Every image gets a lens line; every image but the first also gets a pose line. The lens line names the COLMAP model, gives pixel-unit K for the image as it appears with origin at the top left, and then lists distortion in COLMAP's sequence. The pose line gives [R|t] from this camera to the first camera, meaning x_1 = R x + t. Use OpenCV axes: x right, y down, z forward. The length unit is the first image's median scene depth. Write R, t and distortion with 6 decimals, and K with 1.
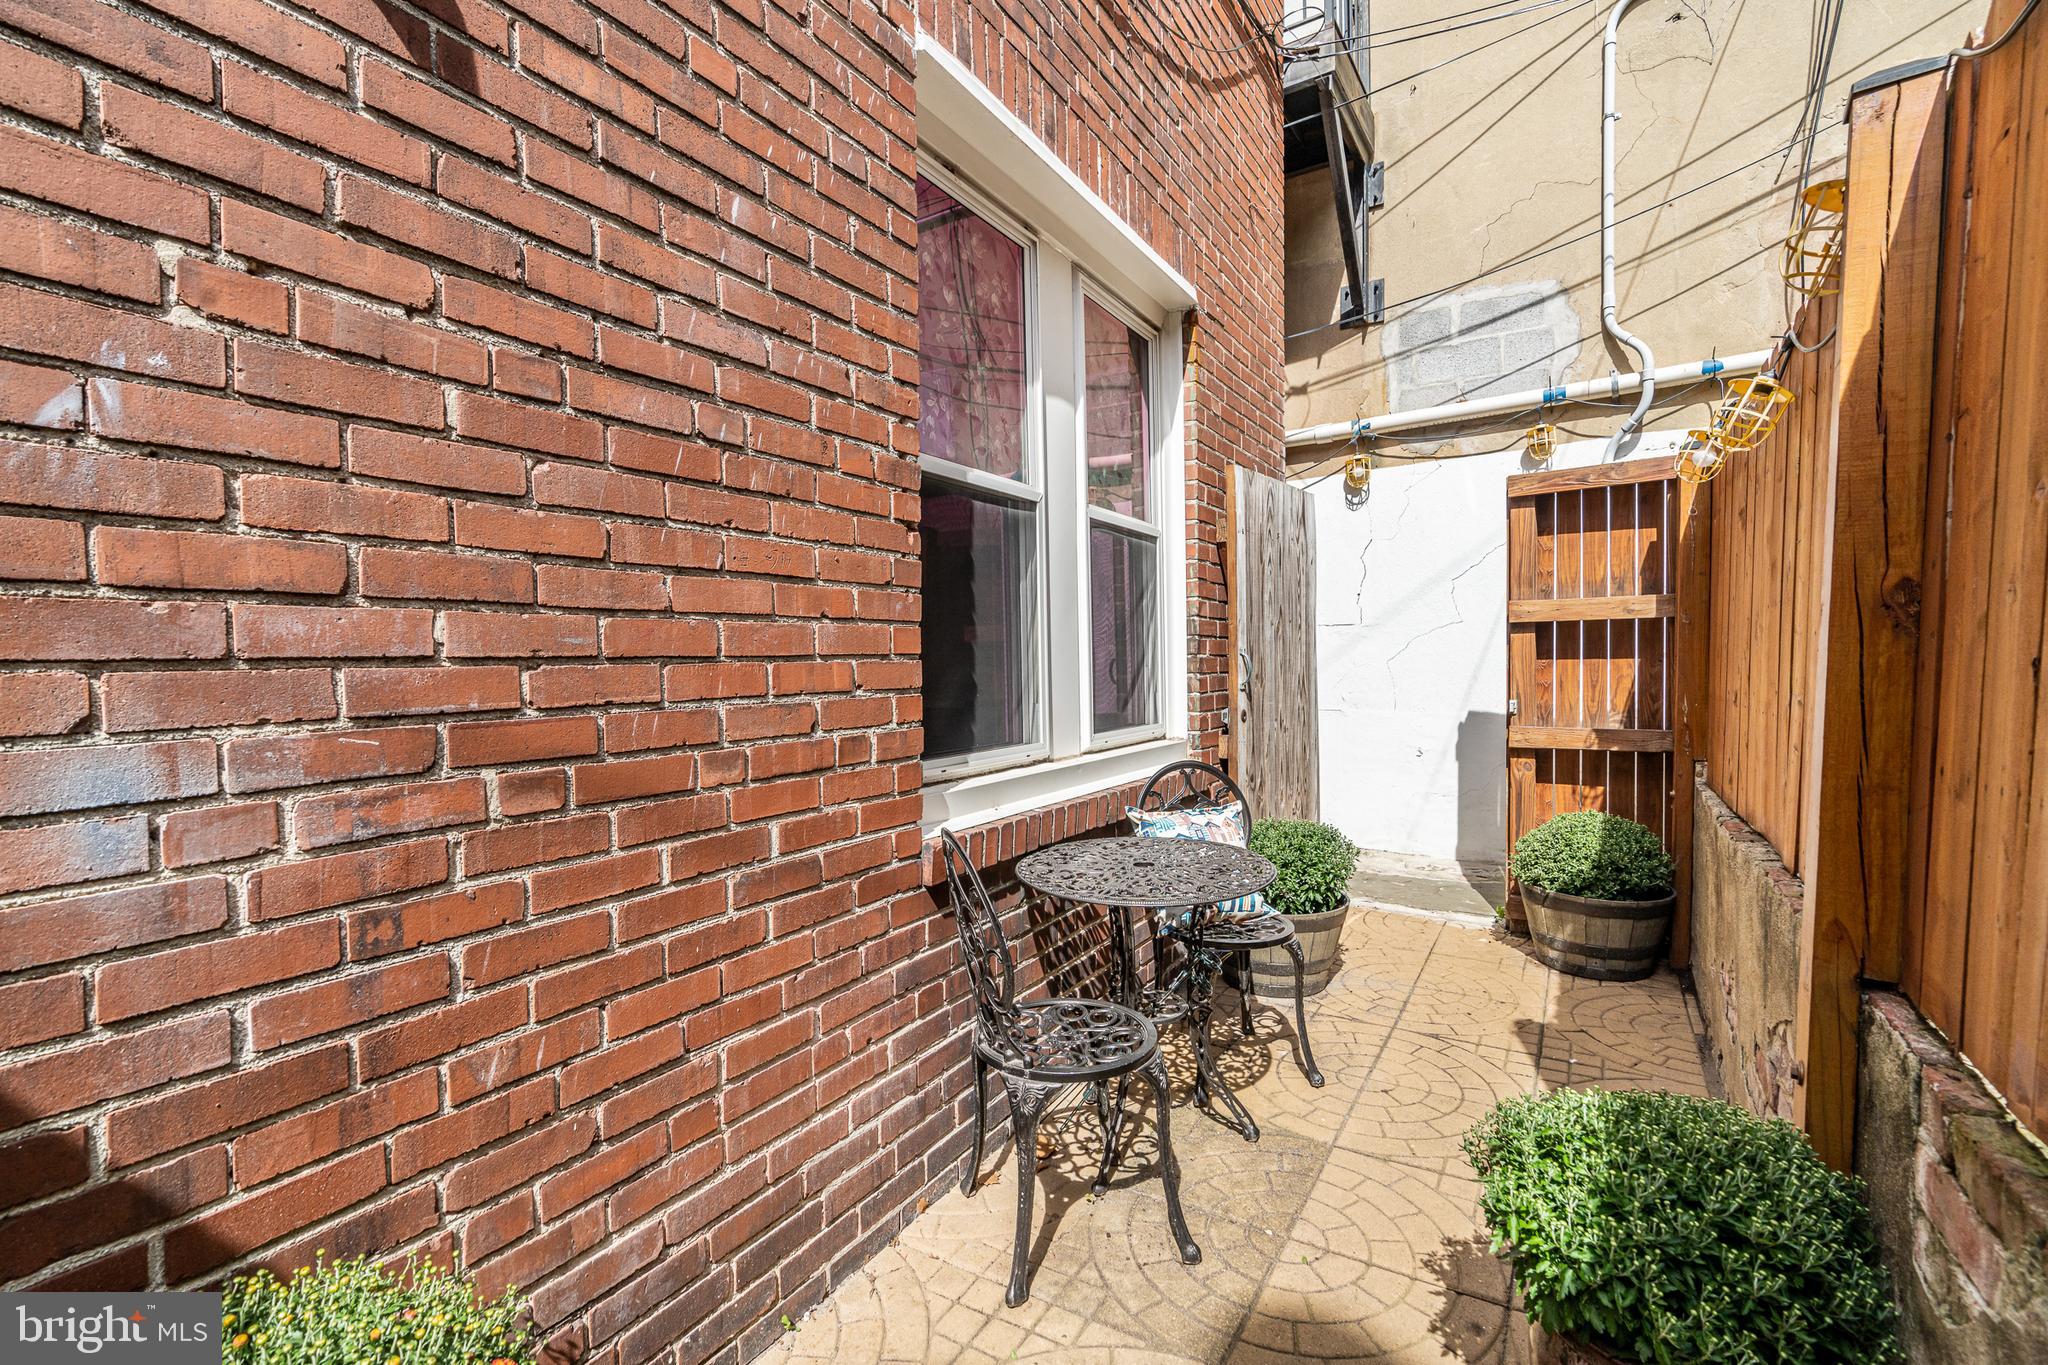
lens RADIAL K [[939.3, 0, 924.2], [0, 939.3, 684.9], [0, 0, 1]] dist [-0.008152, 0.004010]
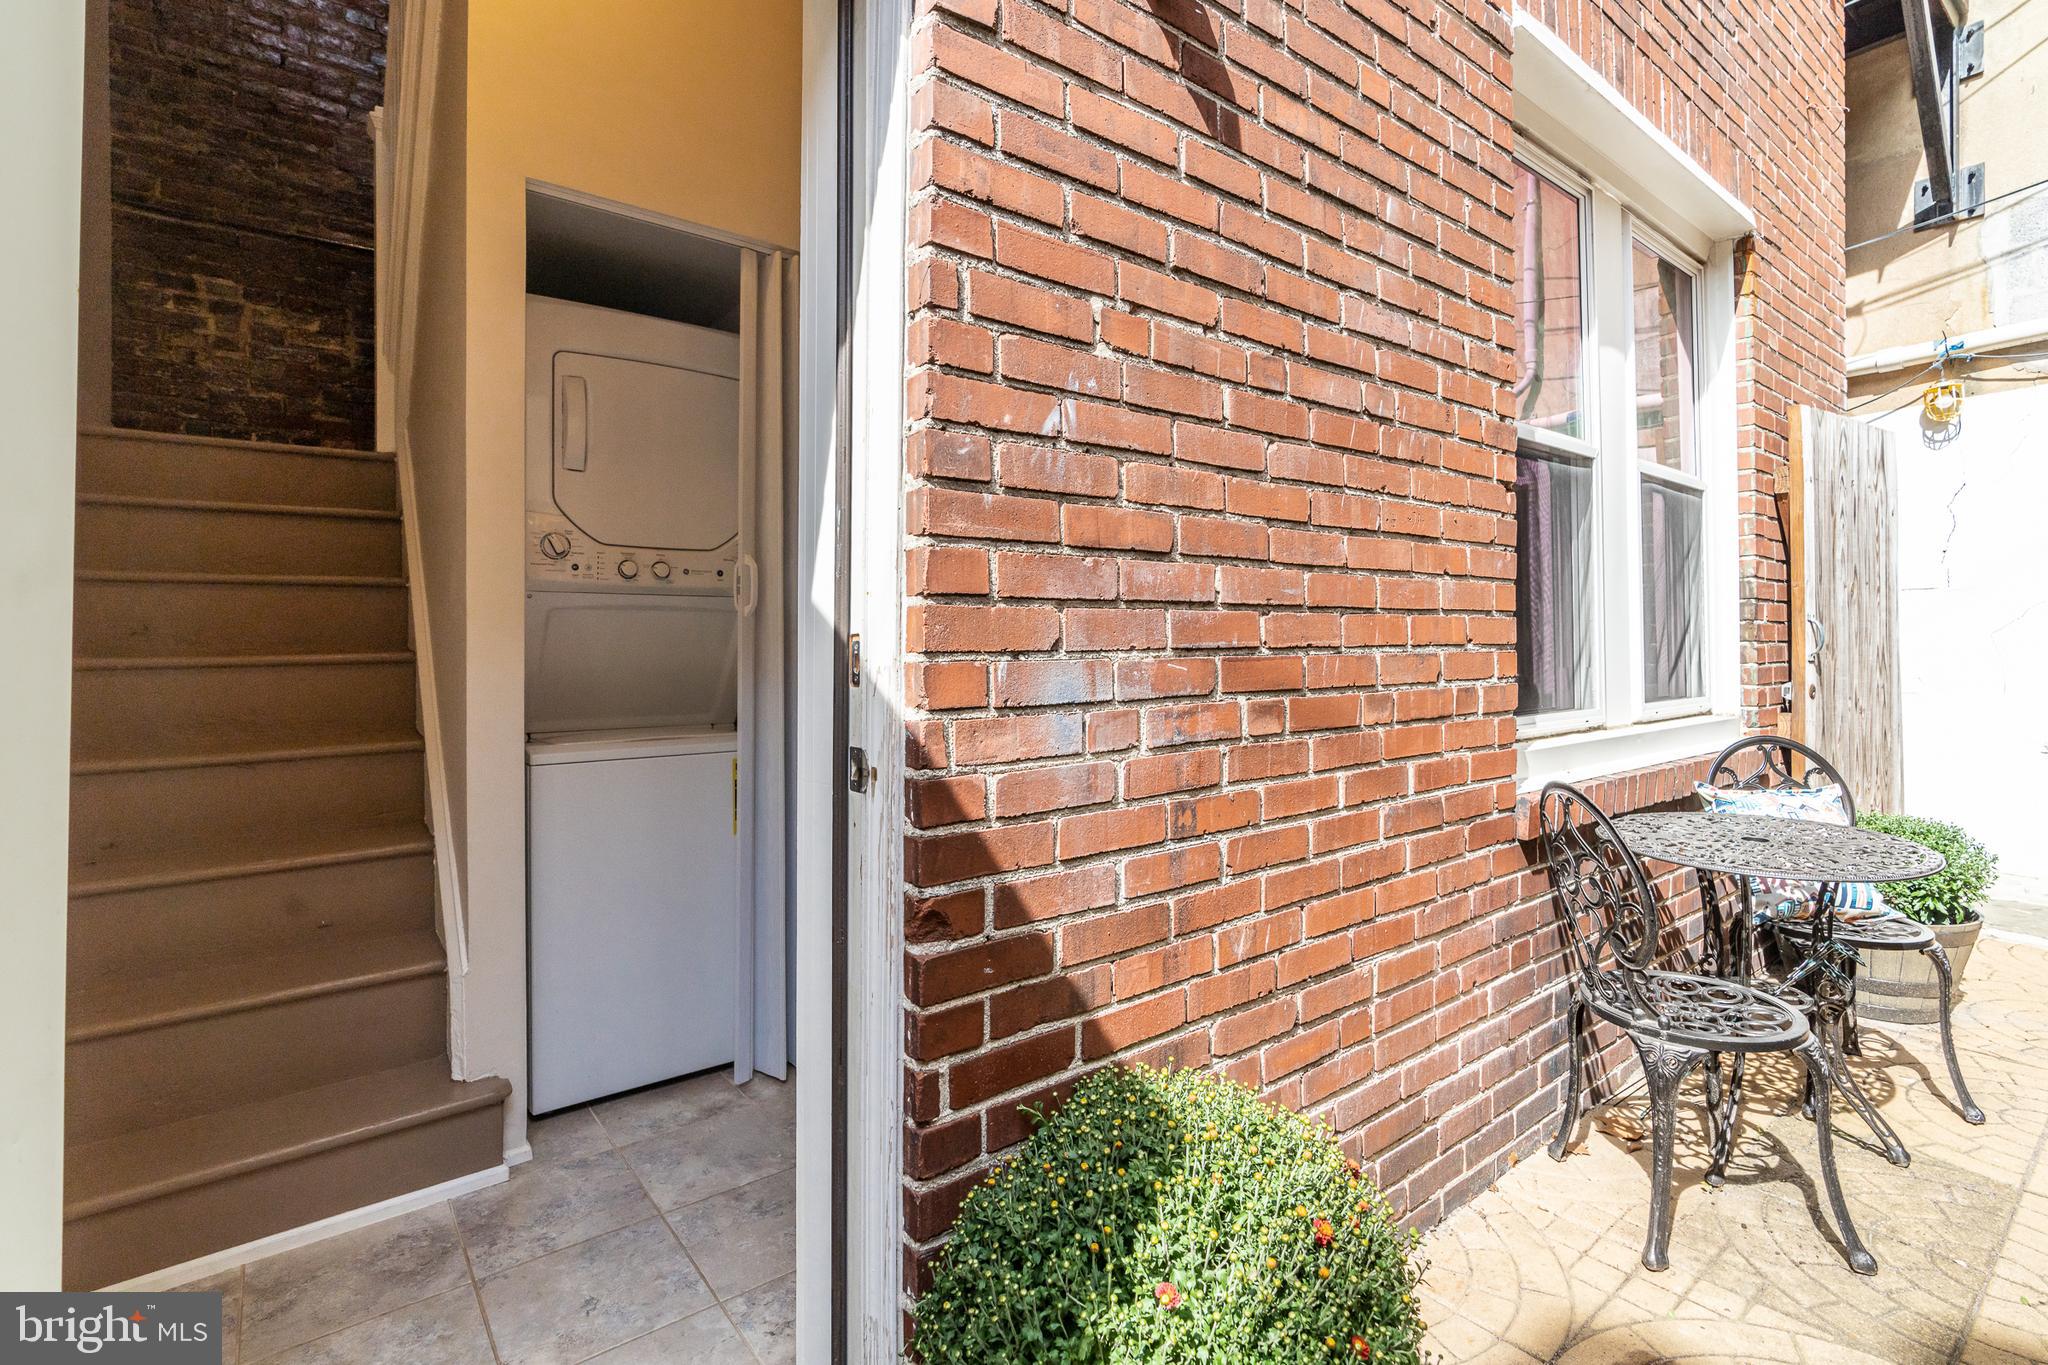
lens RADIAL K [[939.3, 0, 980.2], [0, 939.3, 641.1], [0, 0, 1]] dist [-0.008152, 0.004010]
pose [[0.944546, 0.003908, -0.328356, -0.154685], [-0.011241, 0.999728, -0.020436, 0.019169], [0.328187, 0.022994, 0.944333, -0.106440]]
